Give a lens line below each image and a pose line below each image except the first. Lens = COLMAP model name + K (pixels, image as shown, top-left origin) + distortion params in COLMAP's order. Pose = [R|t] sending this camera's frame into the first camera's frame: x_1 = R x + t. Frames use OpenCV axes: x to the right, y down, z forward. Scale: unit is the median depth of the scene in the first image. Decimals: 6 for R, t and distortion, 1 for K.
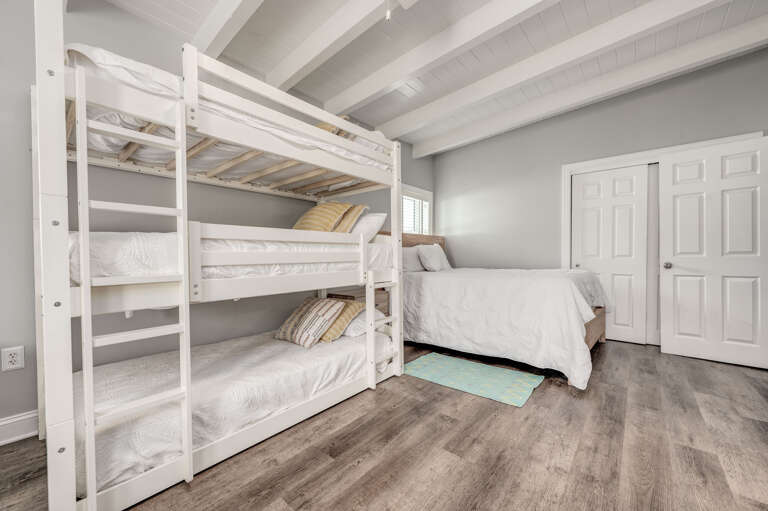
lens RADIAL K [[303.3, 0, 386.5], [0, 303.3, 260.0], [0, 0, 1]] dist [-0.001243, 0.000193]
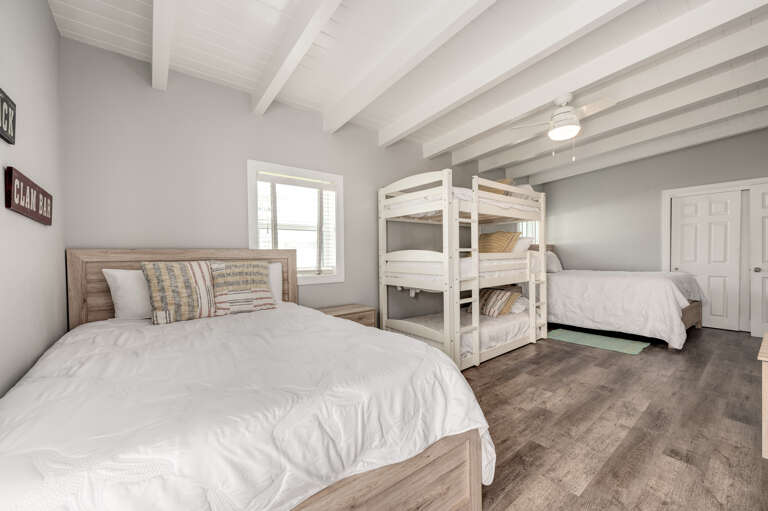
lens RADIAL K [[303.3, 0, 386.5], [0, 303.3, 260.0], [0, 0, 1]] dist [-0.001243, 0.000193]
pose [[0.978888, -0.003637, -0.204367, -0.483818], [0.004838, 0.999974, 0.005378, -0.050605], [0.204342, -0.006253, 0.978880, -0.791349]]
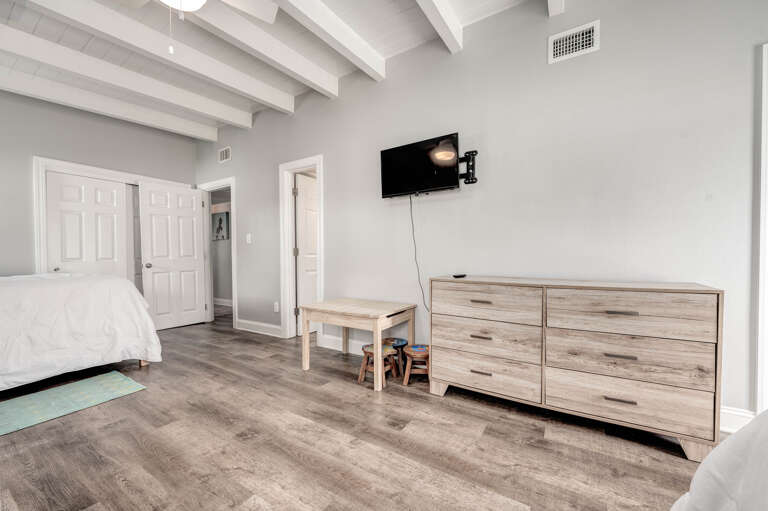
lens RADIAL K [[303.3, 0, 386.5], [0, 303.3, 260.0], [0, 0, 1]] dist [-0.001243, 0.000193]
pose [[-0.143591, -0.009476, 0.989592, -0.703829], [0.023193, 0.999647, 0.012937, 0.000844], [-0.989365, 0.024809, -0.143320, 0.203312]]
